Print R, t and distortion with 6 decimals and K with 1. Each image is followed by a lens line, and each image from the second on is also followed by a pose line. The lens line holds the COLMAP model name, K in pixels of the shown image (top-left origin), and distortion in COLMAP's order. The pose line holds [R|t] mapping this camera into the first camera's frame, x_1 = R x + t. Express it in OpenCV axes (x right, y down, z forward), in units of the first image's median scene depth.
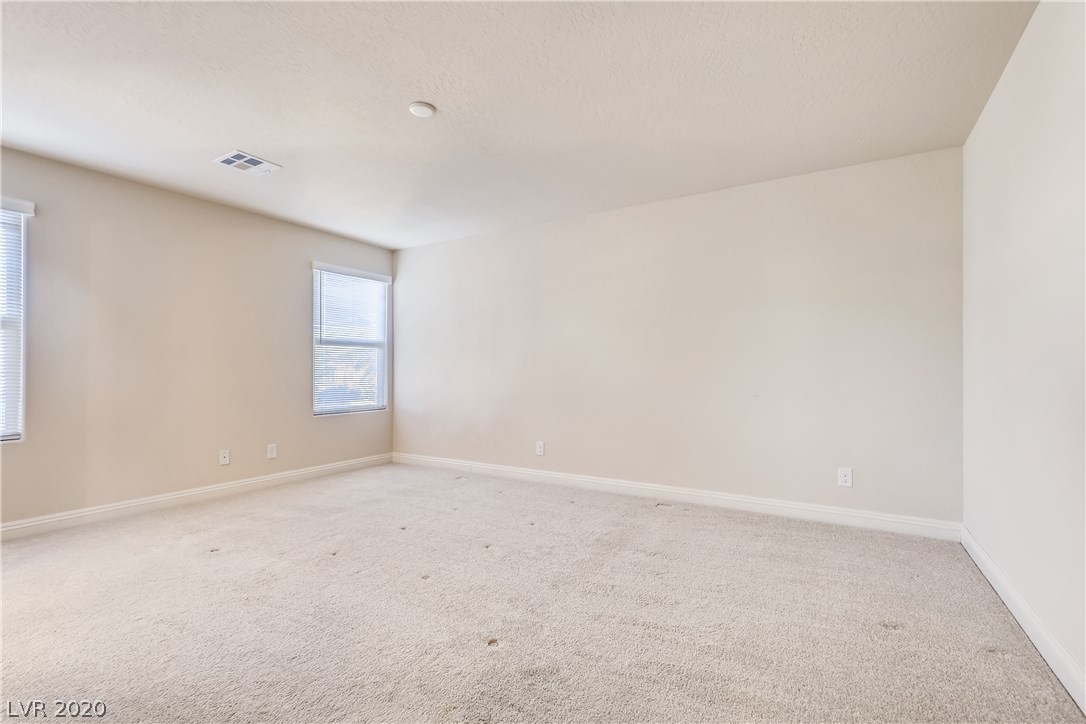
lens RADIAL K [[493.9, 0, 538.2], [0, 493.9, 367.9], [0, 0, 1]] dist [0.003922, -0.000146]
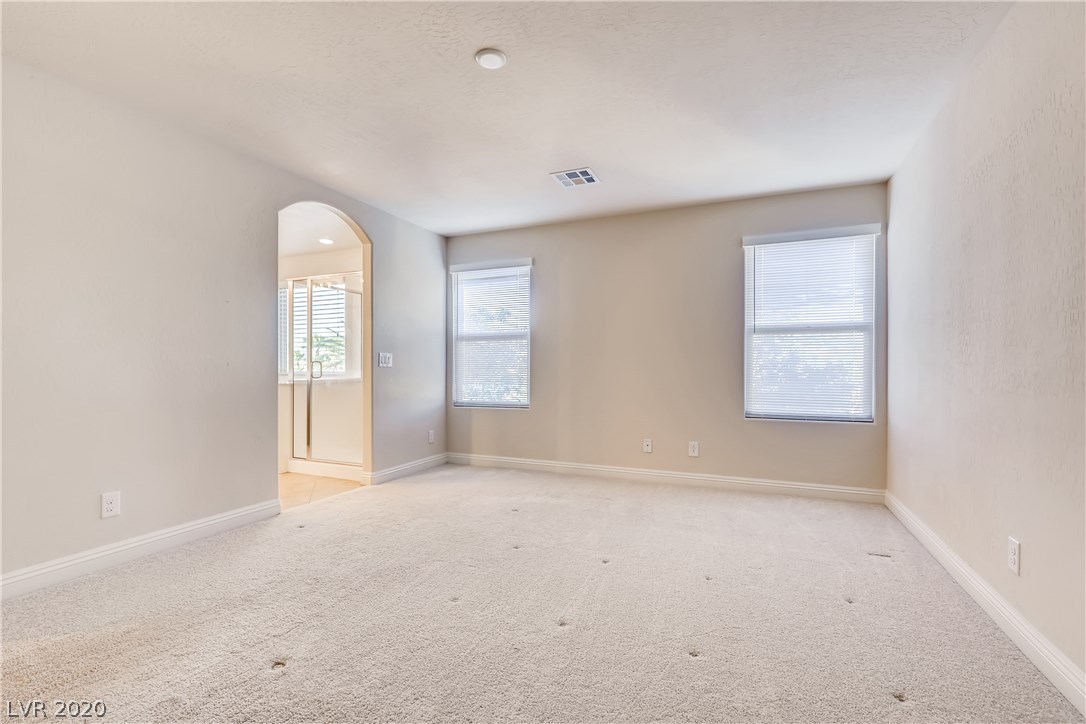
lens RADIAL K [[492.3, 0, 540.5], [0, 492.3, 366.9], [0, 0, 1]] dist [0.000275, -0.000740]
pose [[0.127090, 0.002801, -0.991887, 0.331623], [0.004378, 0.999985, 0.003385, 0.003836], [0.991882, -0.004773, 0.127075, 0.525024]]
